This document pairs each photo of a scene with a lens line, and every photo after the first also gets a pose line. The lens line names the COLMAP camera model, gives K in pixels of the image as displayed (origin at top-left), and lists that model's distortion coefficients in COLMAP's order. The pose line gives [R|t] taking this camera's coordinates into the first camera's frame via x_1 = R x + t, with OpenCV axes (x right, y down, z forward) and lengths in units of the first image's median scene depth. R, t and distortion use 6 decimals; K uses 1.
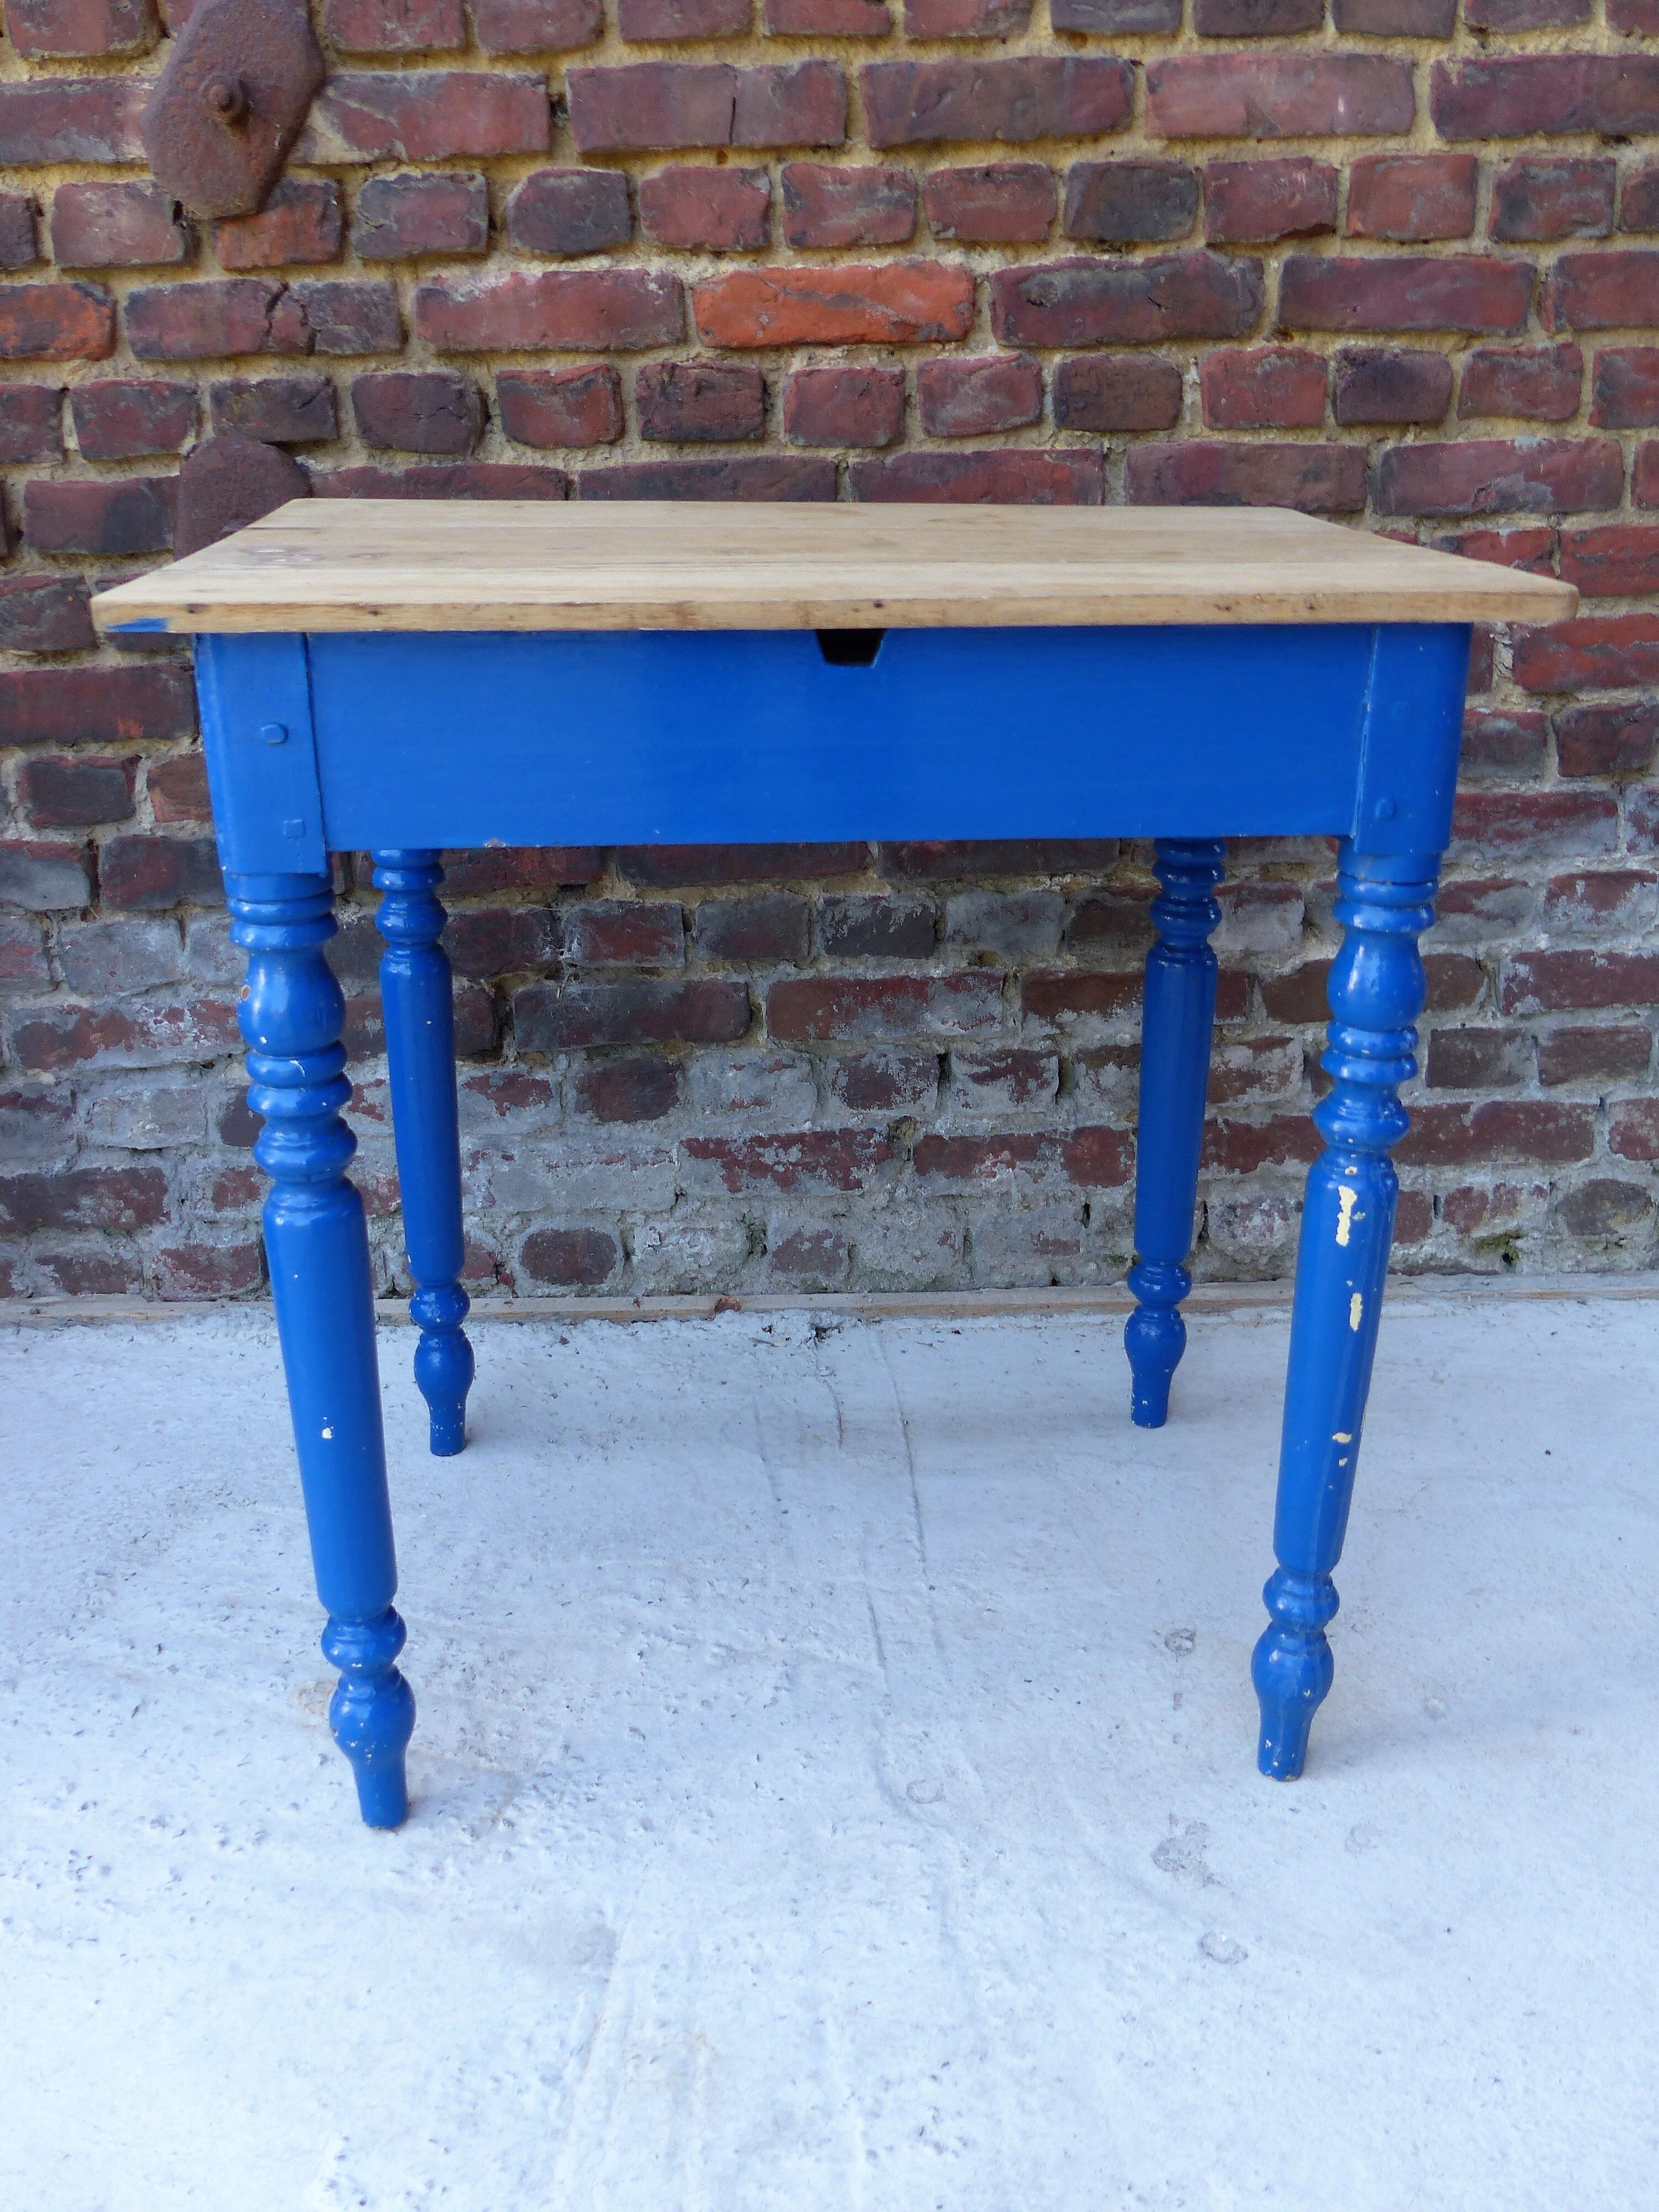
lens RADIAL K [[2106.7, 0, 845.3], [0, 2106.7, 1088.7], [0, 0, 1]] dist [-0.034716, 0.000000]
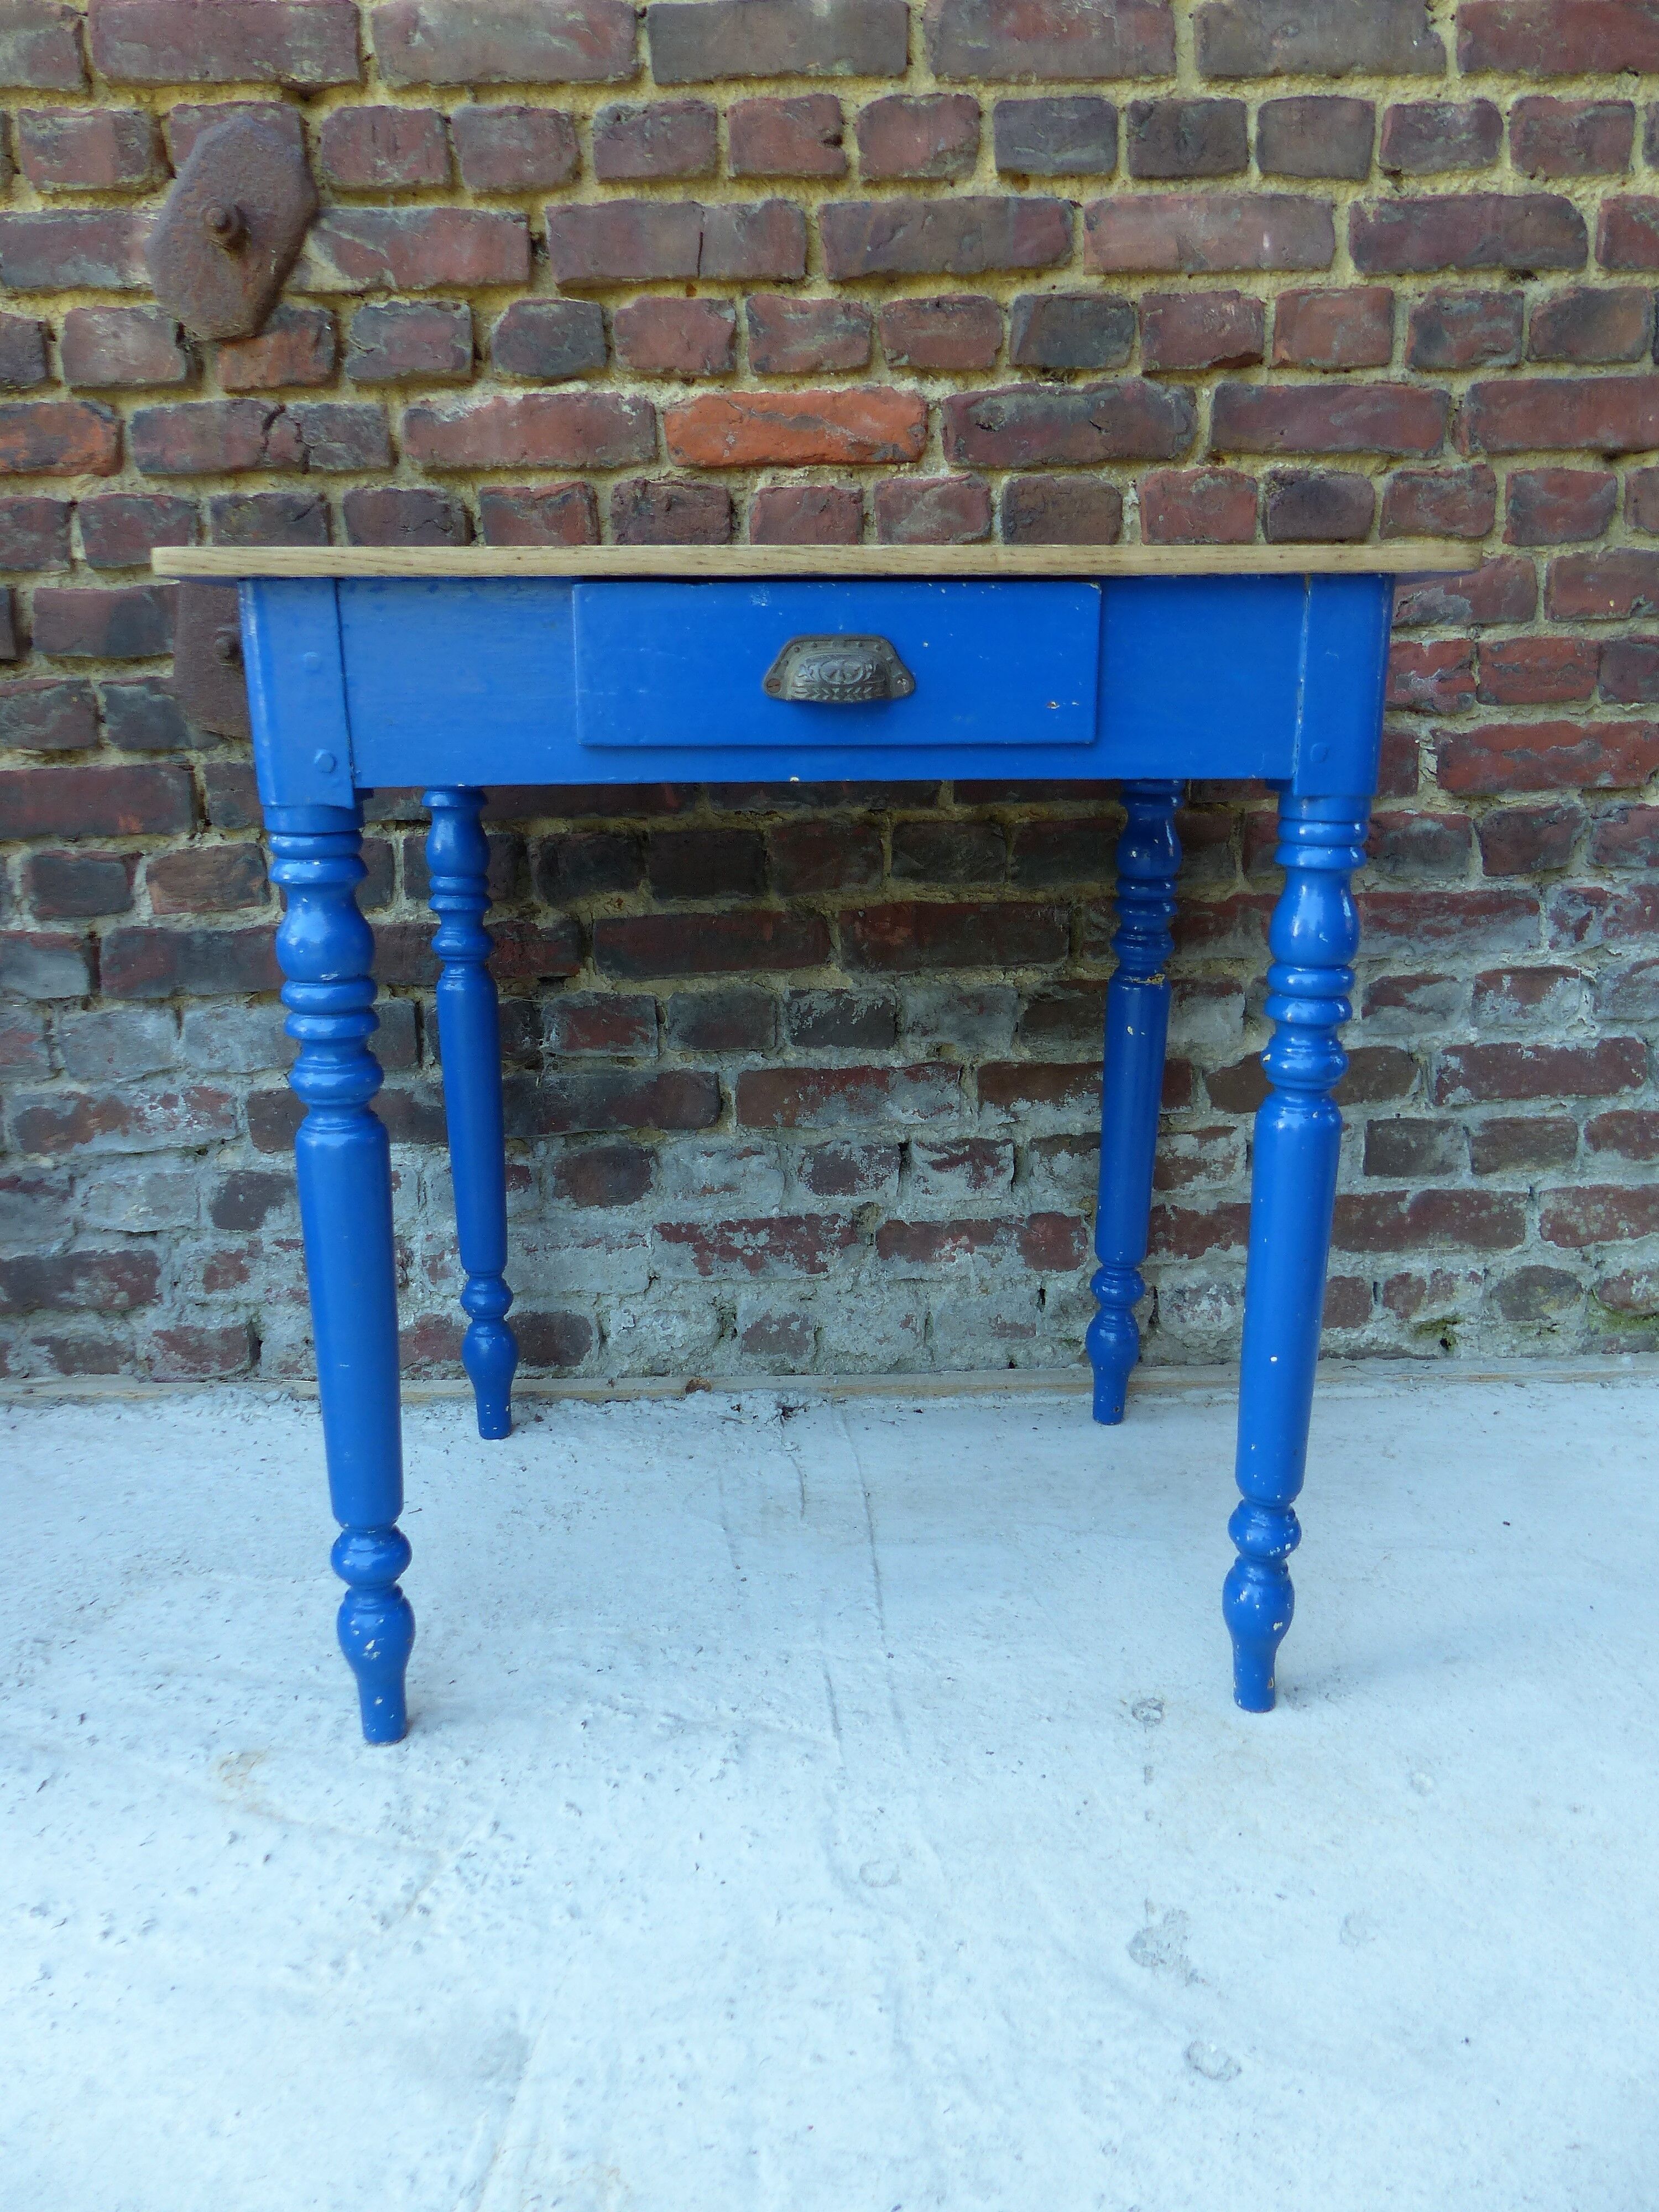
lens RADIAL K [[1694.5, 0, 835.3], [0, 1694.5, 1098.4], [0, 0, 1]] dist [-0.026144, 0.024255]
pose [[0.999994, -0.001073, -0.003238, 0.016898], [0.000717, 0.994164, -0.107881, 0.059164], [0.003335, 0.107878, 0.994159, 0.176080]]
